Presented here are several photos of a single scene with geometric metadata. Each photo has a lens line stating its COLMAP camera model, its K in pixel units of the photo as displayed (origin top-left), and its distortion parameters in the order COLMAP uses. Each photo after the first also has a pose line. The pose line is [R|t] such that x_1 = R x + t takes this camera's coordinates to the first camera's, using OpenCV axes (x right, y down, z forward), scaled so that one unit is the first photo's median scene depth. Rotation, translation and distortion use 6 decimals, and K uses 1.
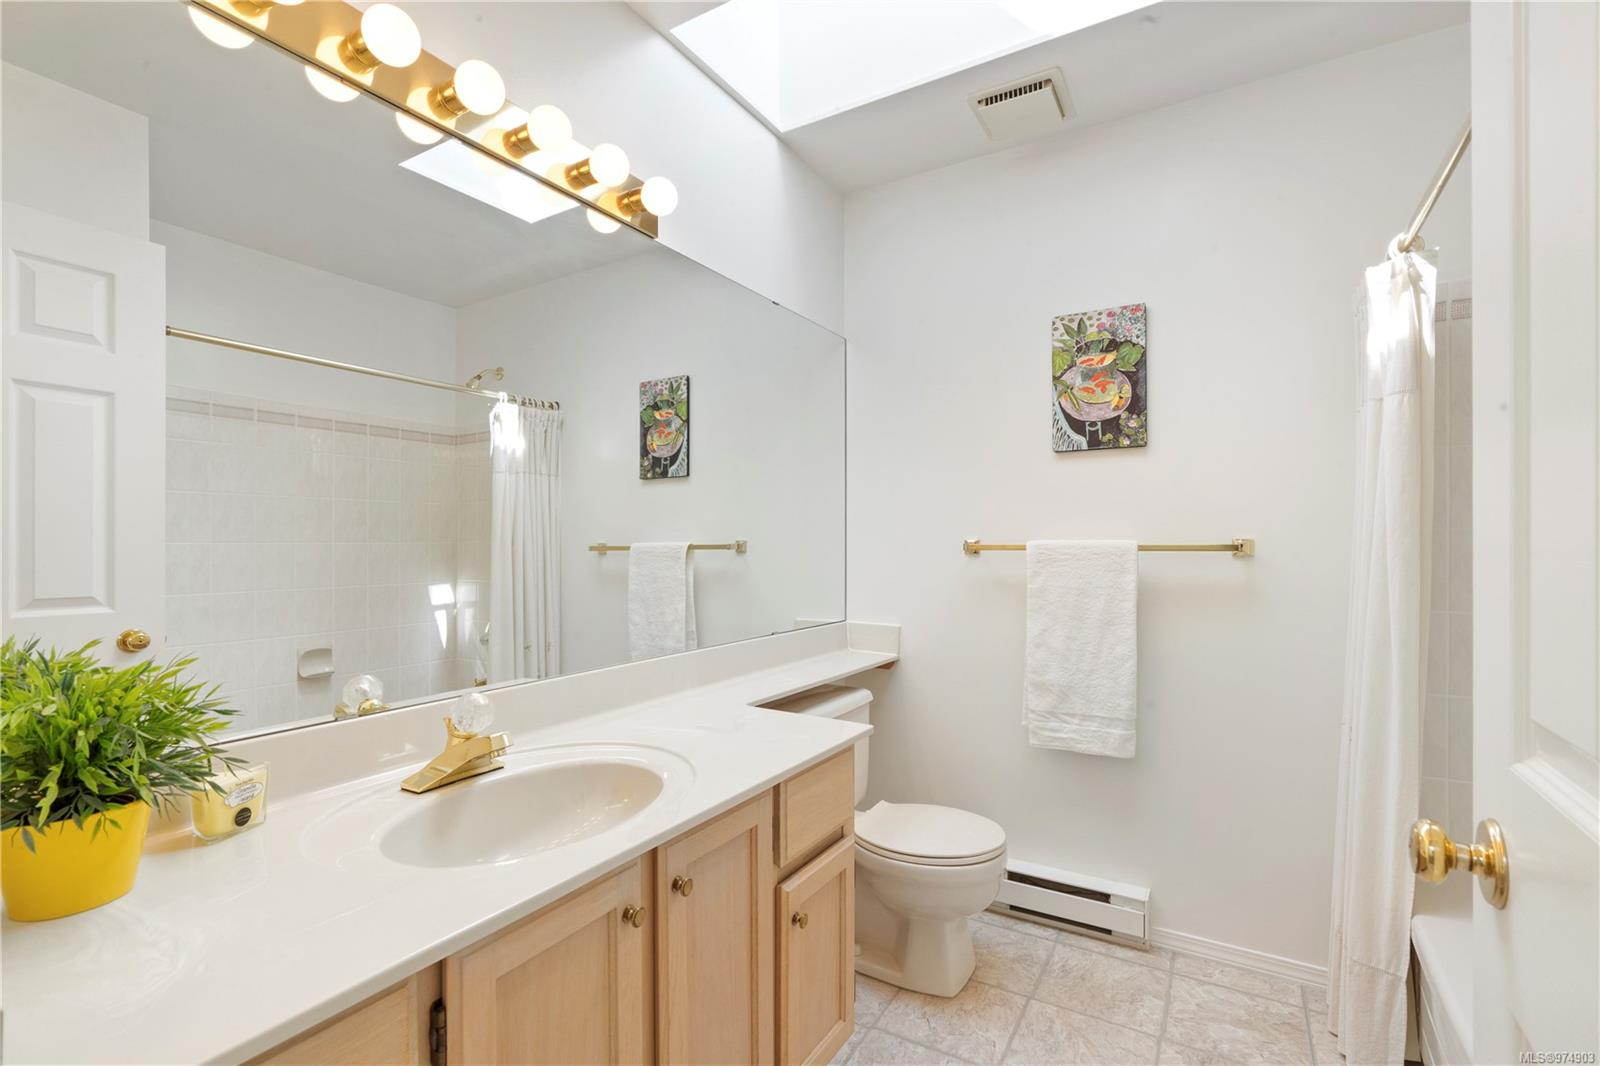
lens RADIAL K [[731.5, 0, 802.2], [0, 731.5, 540.0], [0, 0, 1]] dist [-0.005728, 0.003684]
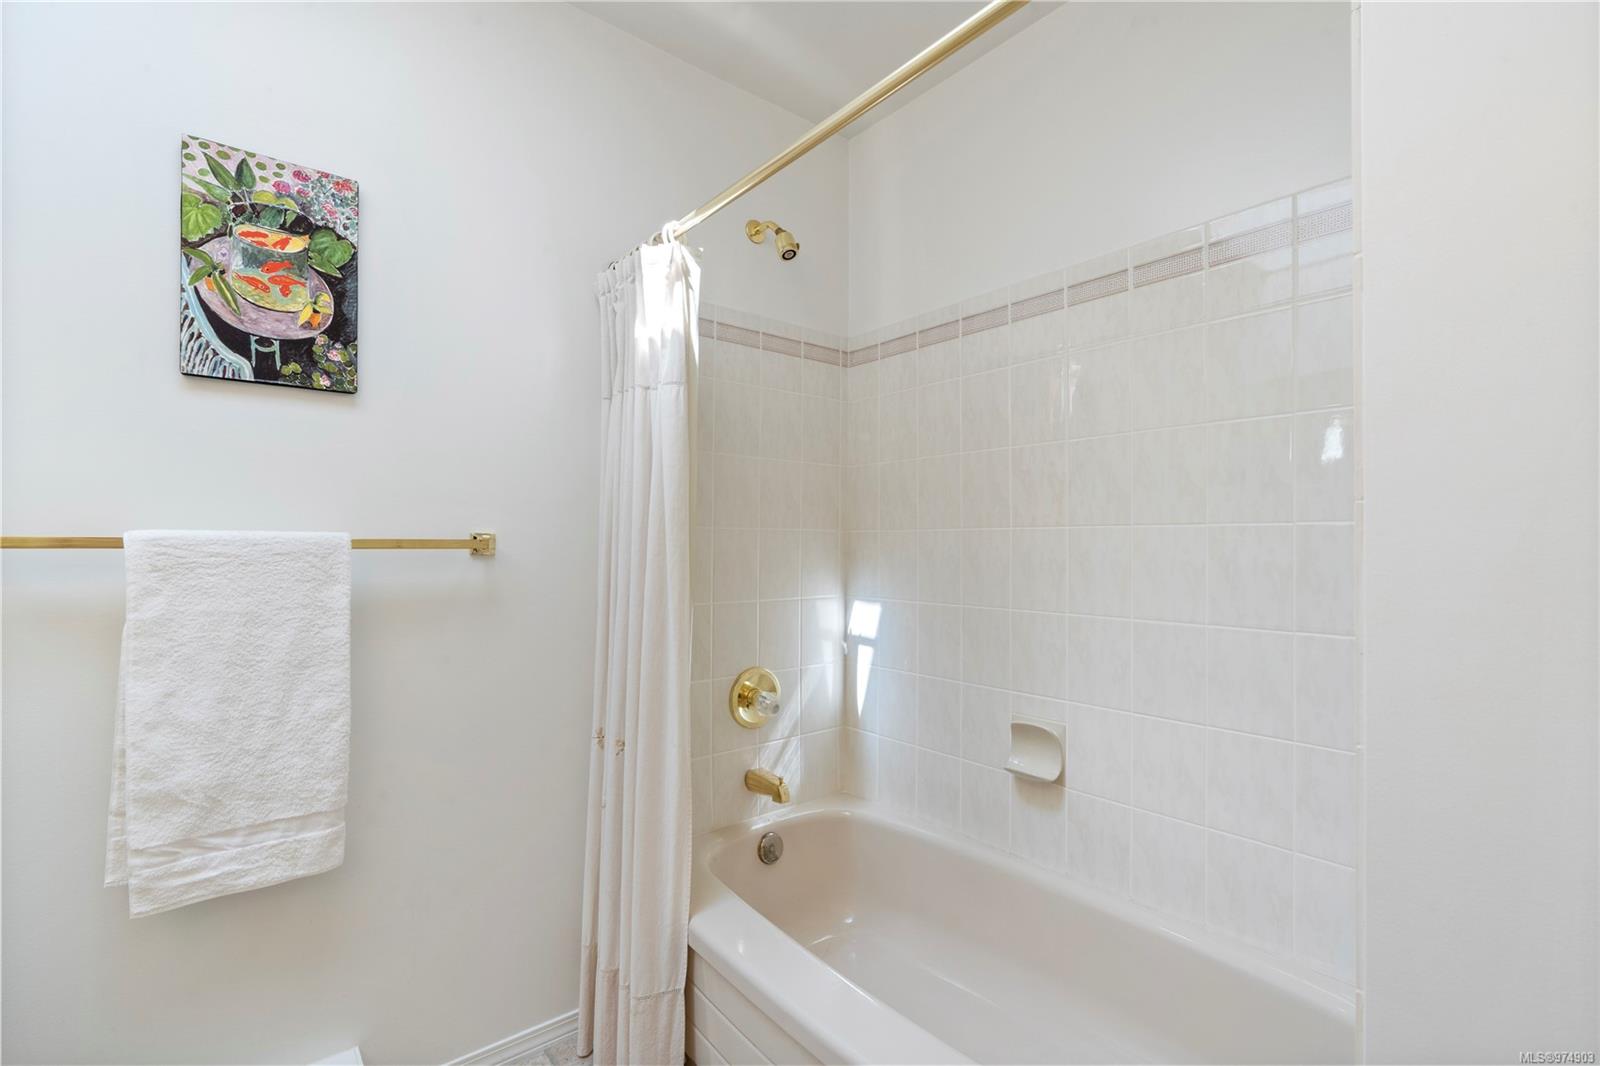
lens RADIAL K [[731.5, 0, 803.7], [0, 731.5, 543.2], [0, 0, 1]] dist [-0.005728, 0.003684]
pose [[0.329411, 0.007767, 0.944155, -0.028684], [-0.007982, 0.999953, -0.005441, 0.009825], [-0.944153, -0.005744, 0.329457, 0.380351]]
